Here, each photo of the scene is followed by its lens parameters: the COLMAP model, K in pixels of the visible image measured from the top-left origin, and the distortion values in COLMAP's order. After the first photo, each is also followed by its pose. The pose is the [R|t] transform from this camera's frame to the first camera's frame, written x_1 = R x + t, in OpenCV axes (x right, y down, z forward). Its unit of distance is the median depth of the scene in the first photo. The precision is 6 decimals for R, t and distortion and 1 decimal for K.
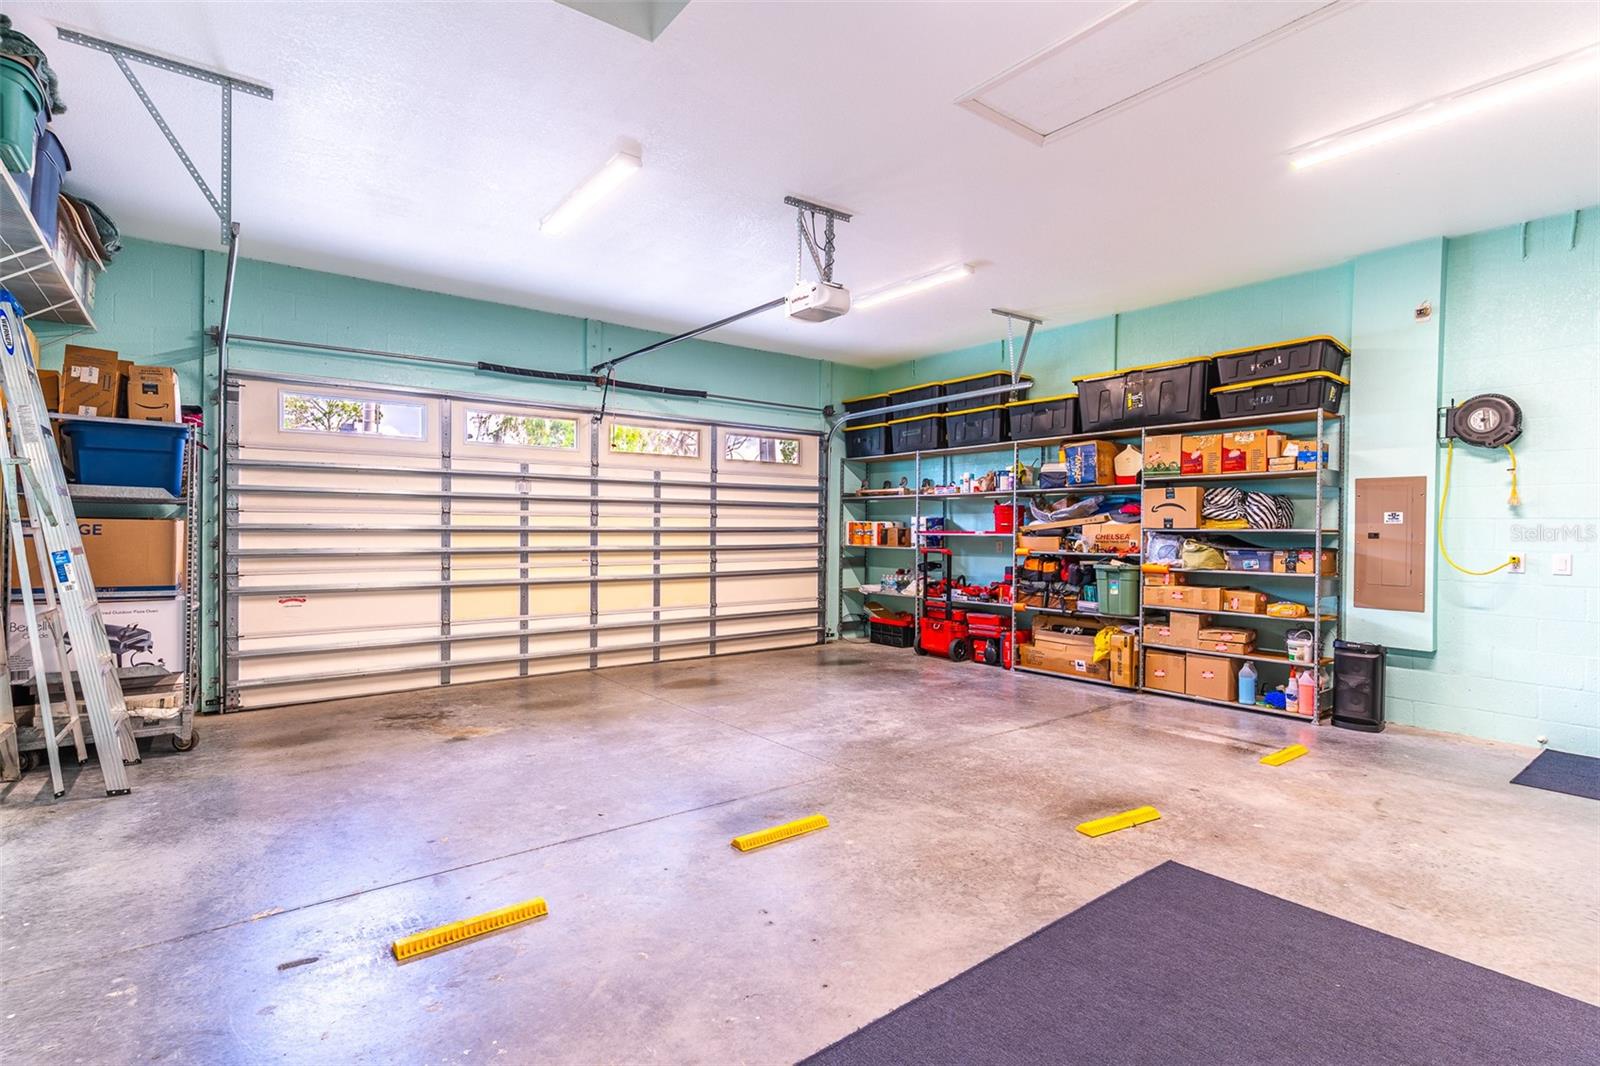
lens RADIAL K [[771.8, 0, 800.0], [0, 771.8, 533.5], [0, 0, 1]] dist [0.002862, -0.001787]
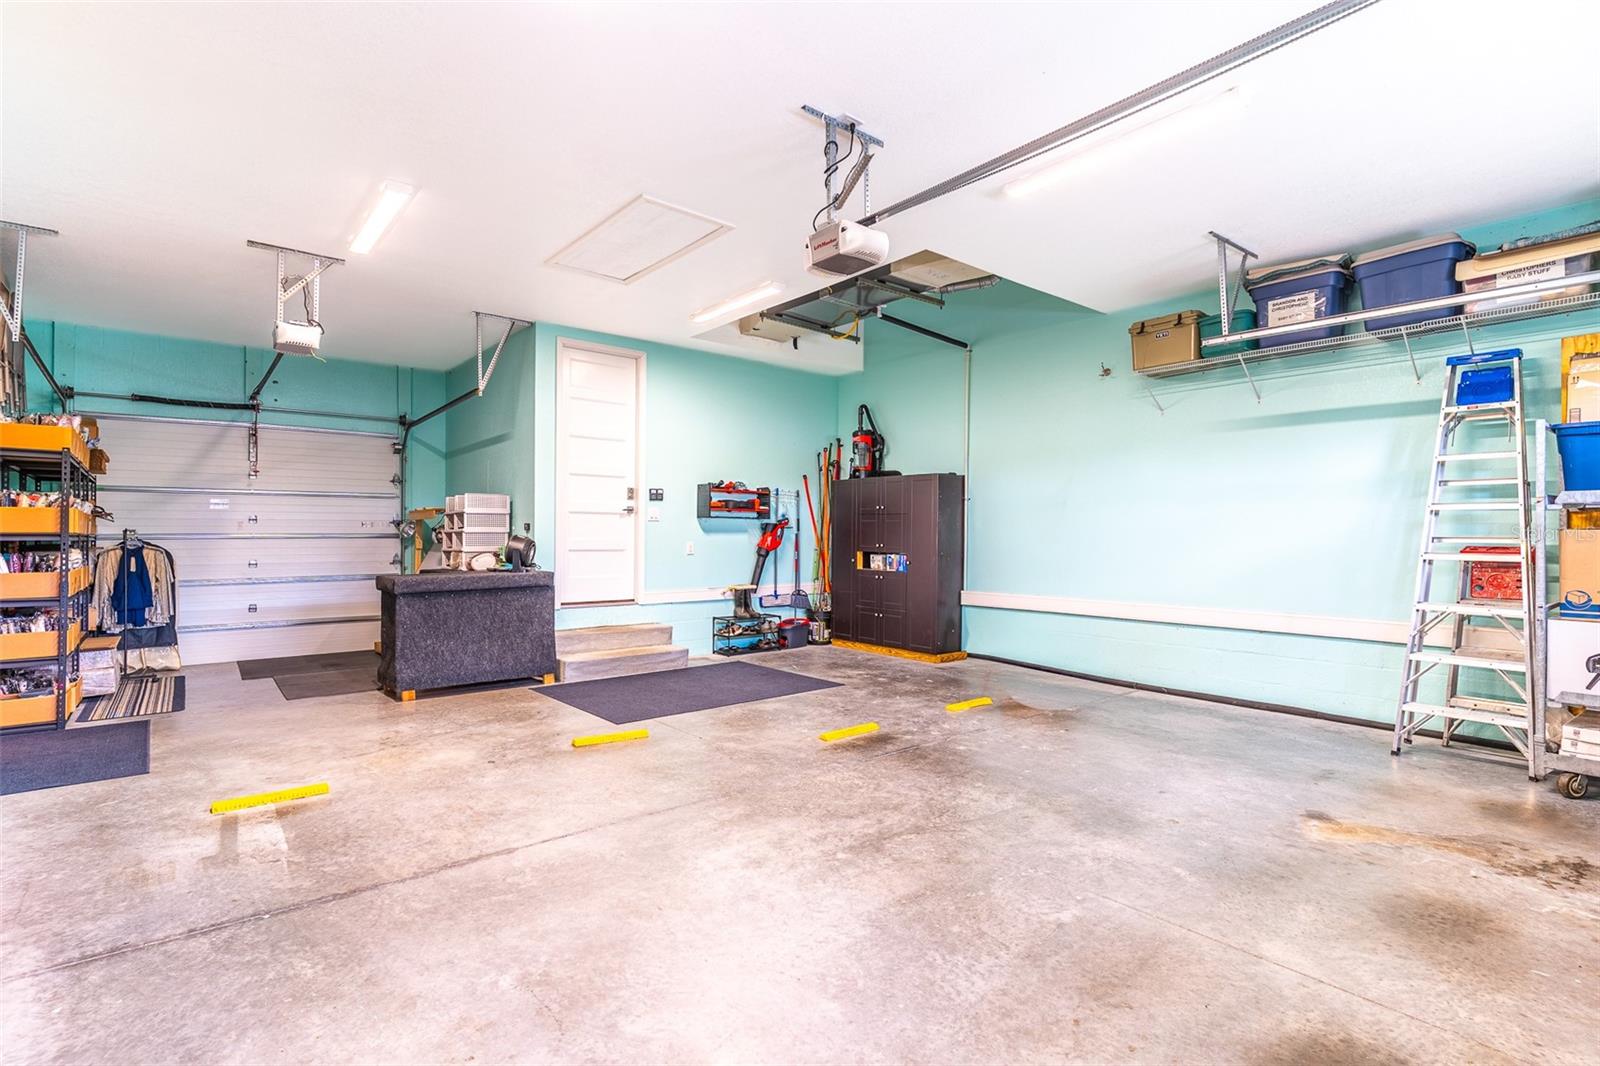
lens RADIAL K [[771.8, 0, 800.1], [0, 771.8, 533.7], [0, 0, 1]] dist [0.002862, -0.001787]
pose [[-0.999360, -0.012290, -0.033583, 0.093146], [-0.012503, 0.999903, 0.006113, -0.006981], [0.033505, 0.006529, -0.999417, 1.814363]]
